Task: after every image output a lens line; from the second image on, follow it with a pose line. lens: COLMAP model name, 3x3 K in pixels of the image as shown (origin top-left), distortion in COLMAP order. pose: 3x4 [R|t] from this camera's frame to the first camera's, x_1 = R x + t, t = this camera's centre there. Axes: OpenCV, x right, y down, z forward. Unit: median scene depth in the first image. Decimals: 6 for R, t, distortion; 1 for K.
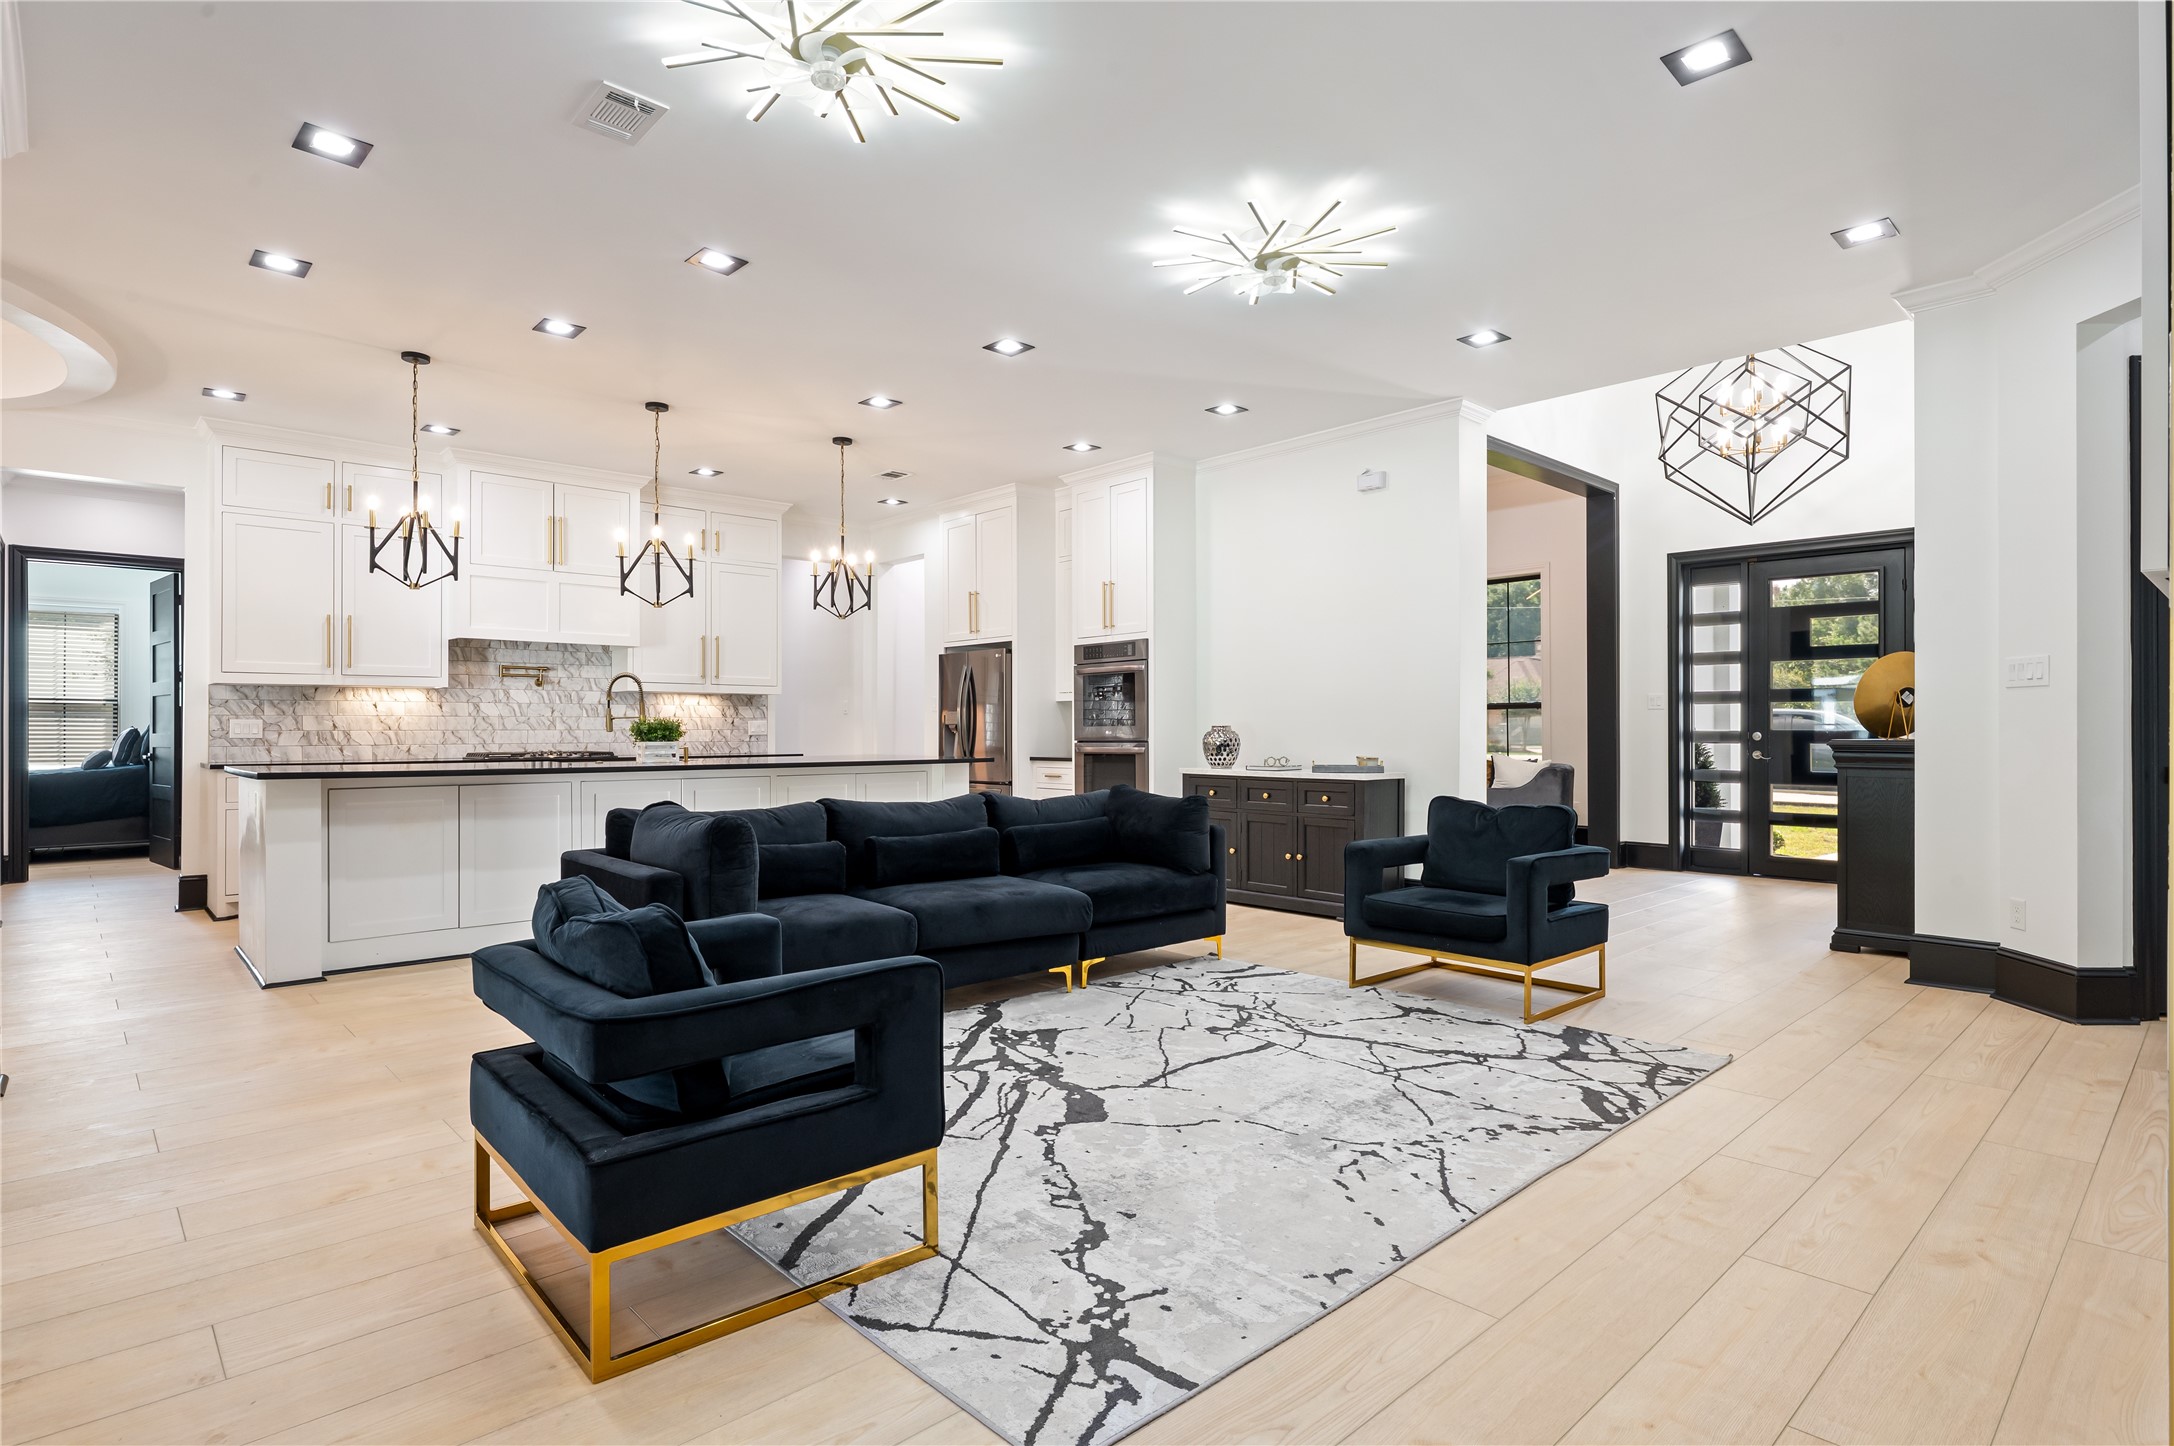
lens RADIAL K [[1100.1, 0, 1092.9], [0, 1100.1, 732.6], [0, 0, 1]] dist [-0.013730, 0.002207]
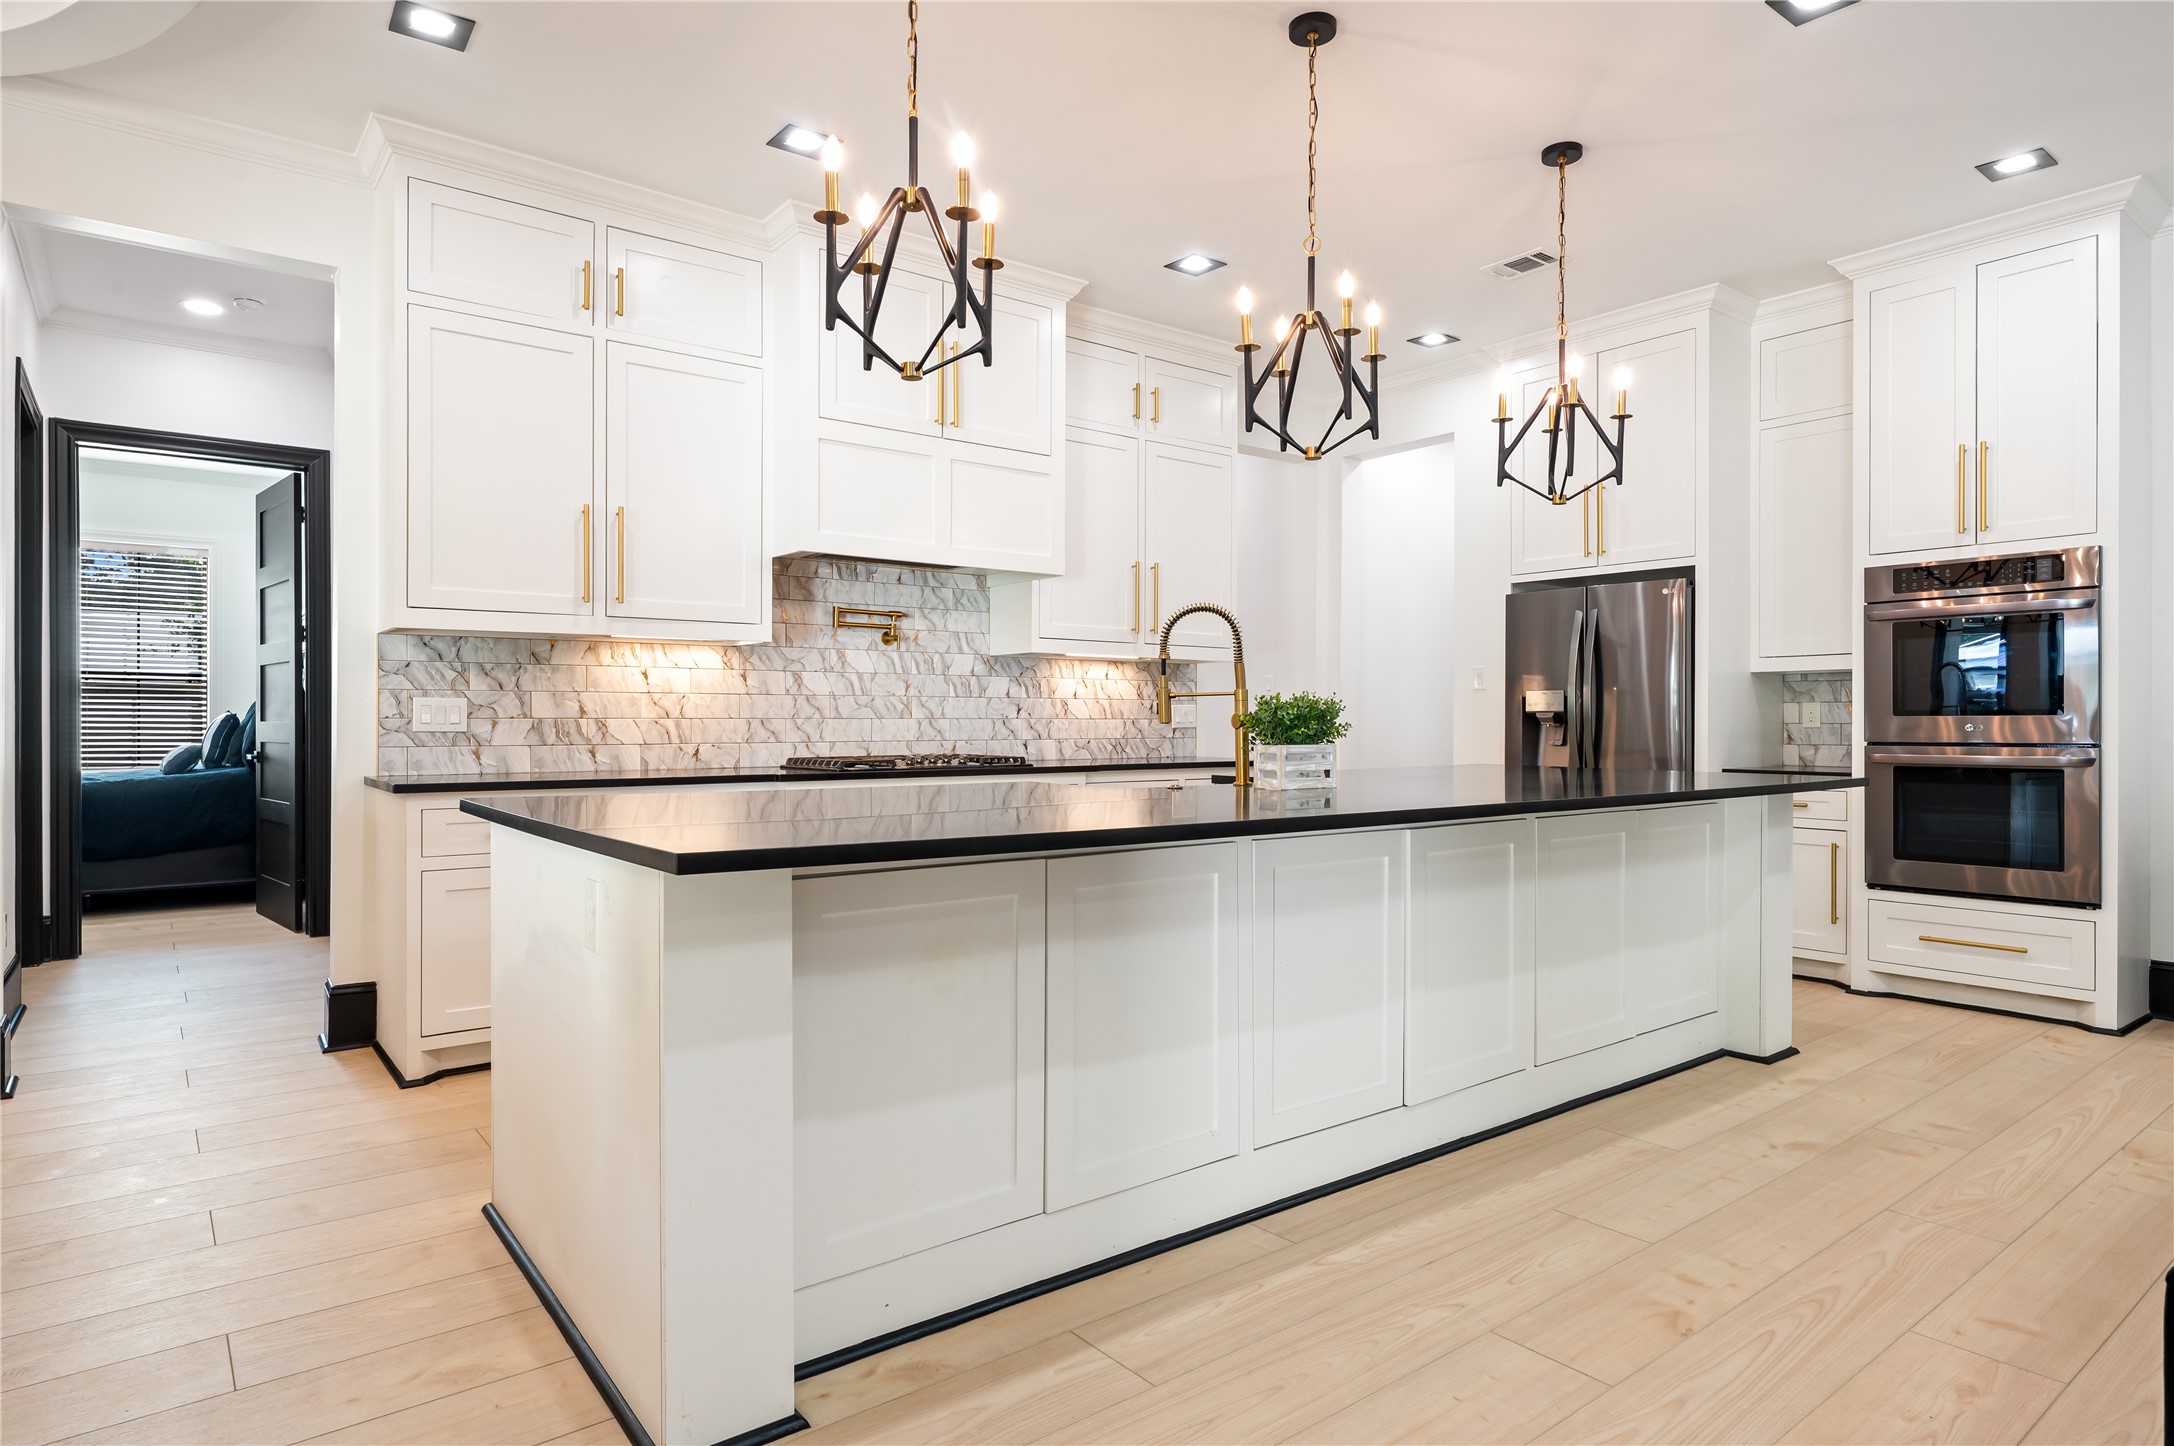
lens RADIAL K [[1214.4, 0, 1100.8], [0, 1214.4, 729.7], [0, 0, 1]] dist [-0.001234, 0.001540]
pose [[0.995890, 0.005216, -0.090415, -0.346383], [-0.004774, 0.999976, 0.005104, -0.000402], [0.090440, -0.004652, 0.995891, 0.374959]]
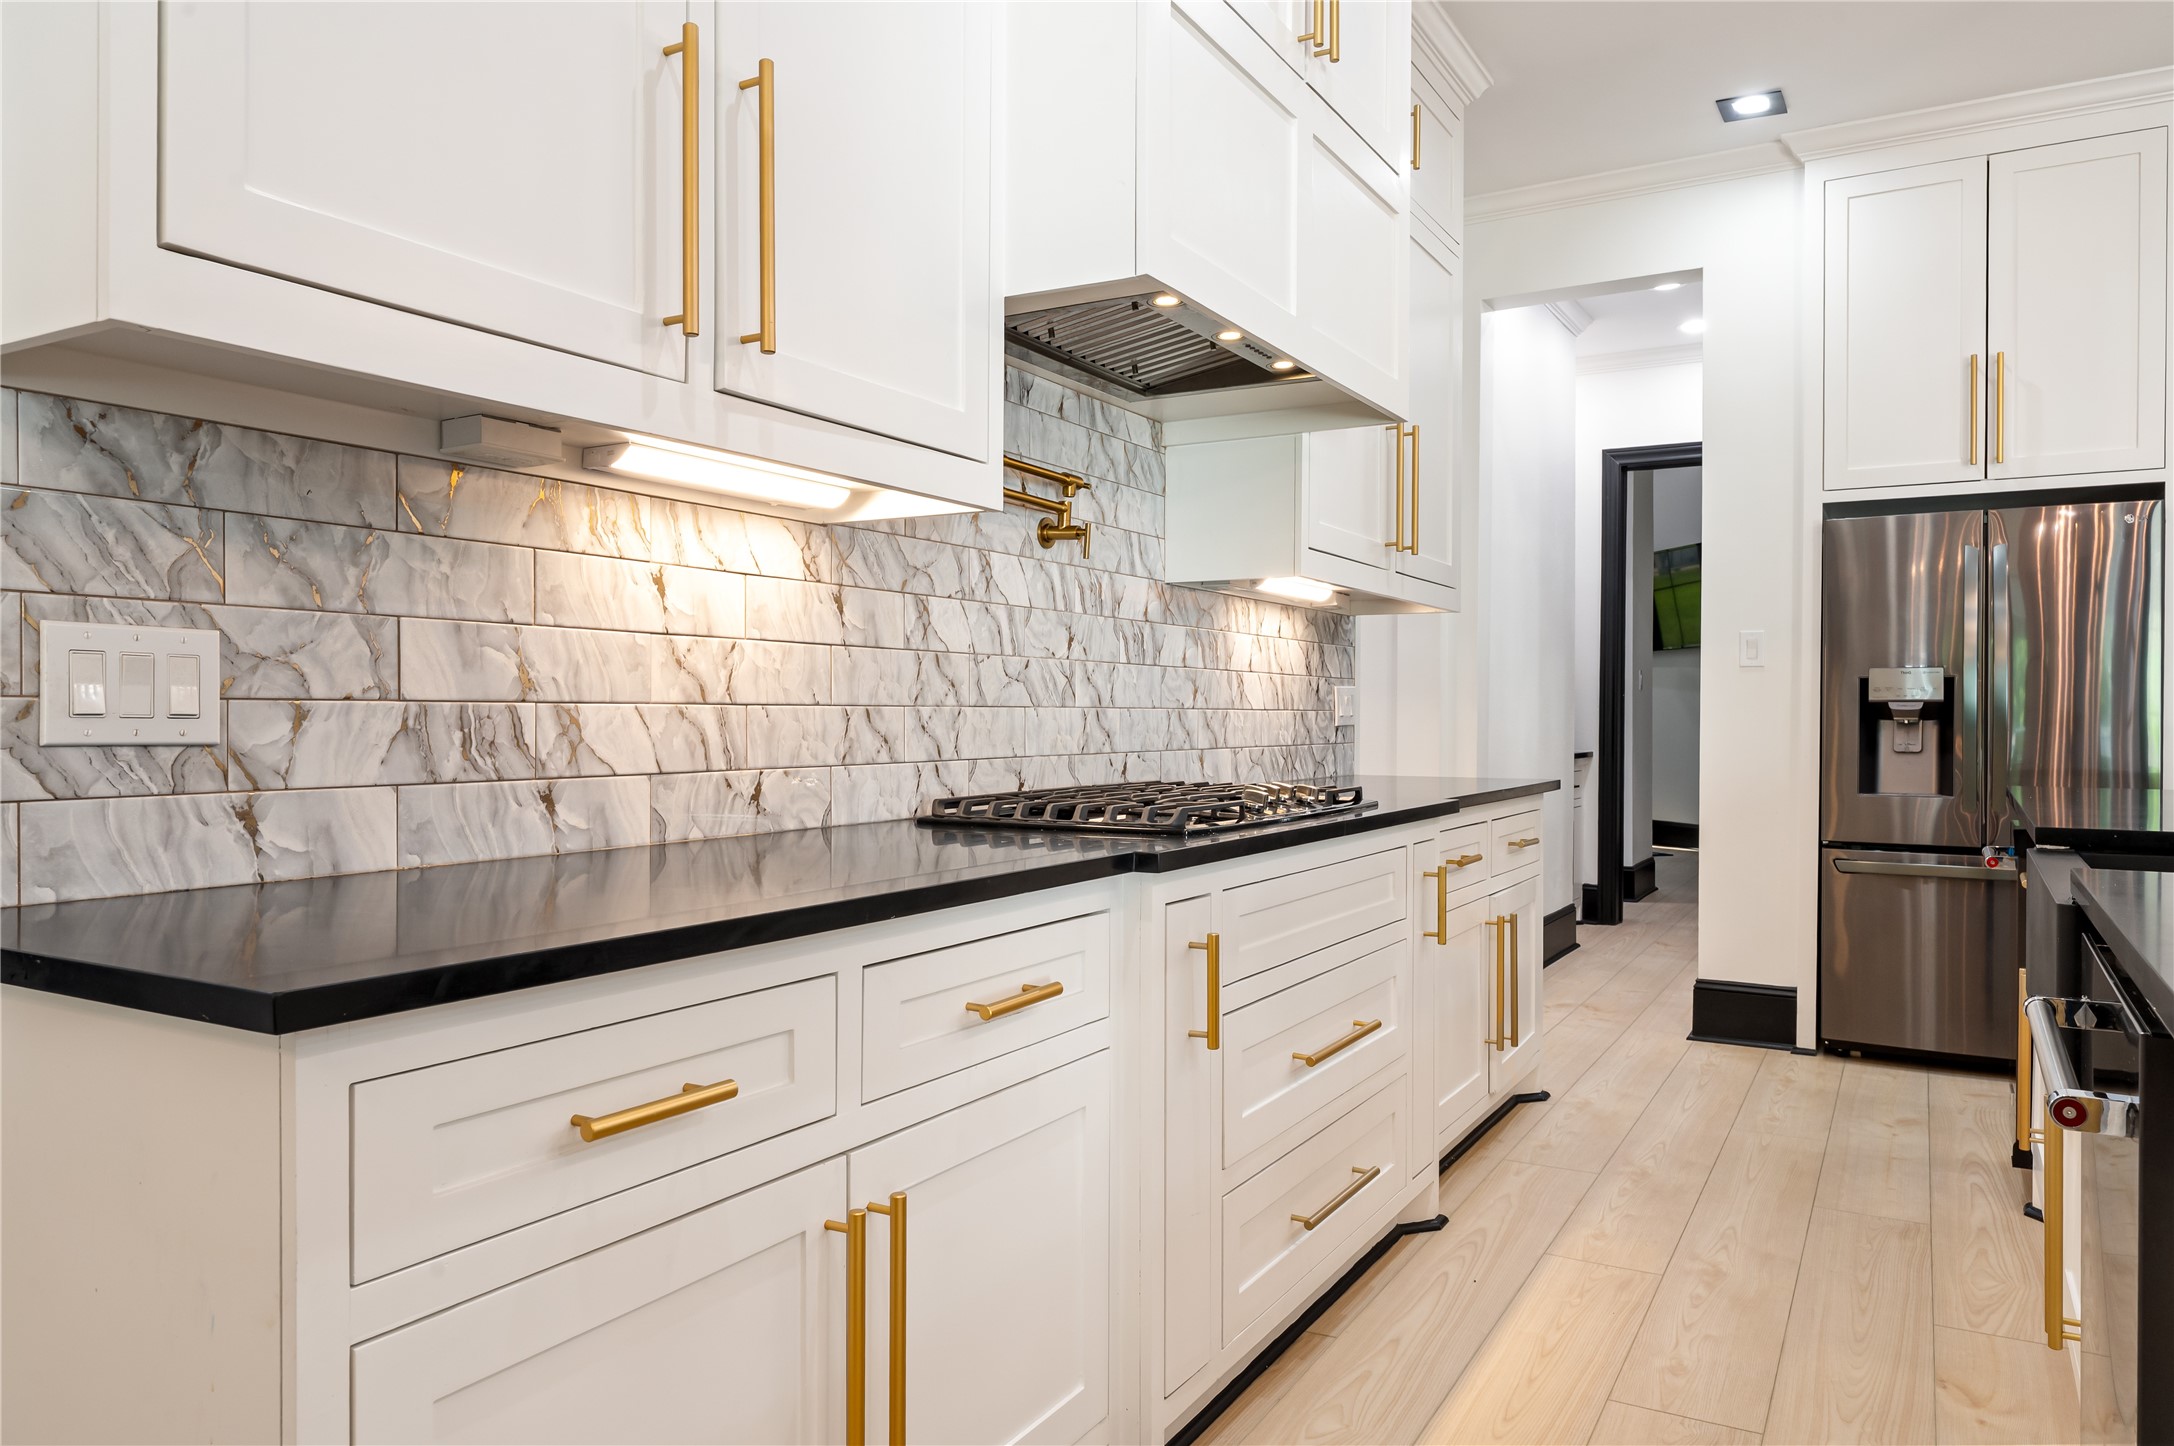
lens RADIAL K [[1471.8, 0, 1067.3], [0, 1471.8, 716.8], [0, 0, 1]] dist [0.001942, 0.003526]
pose [[0.959324, 0.006178, 0.282239, -0.629984], [-0.005473, 0.999980, -0.003286, 0.001125], [-0.282253, 0.001608, 0.959339, 0.676514]]
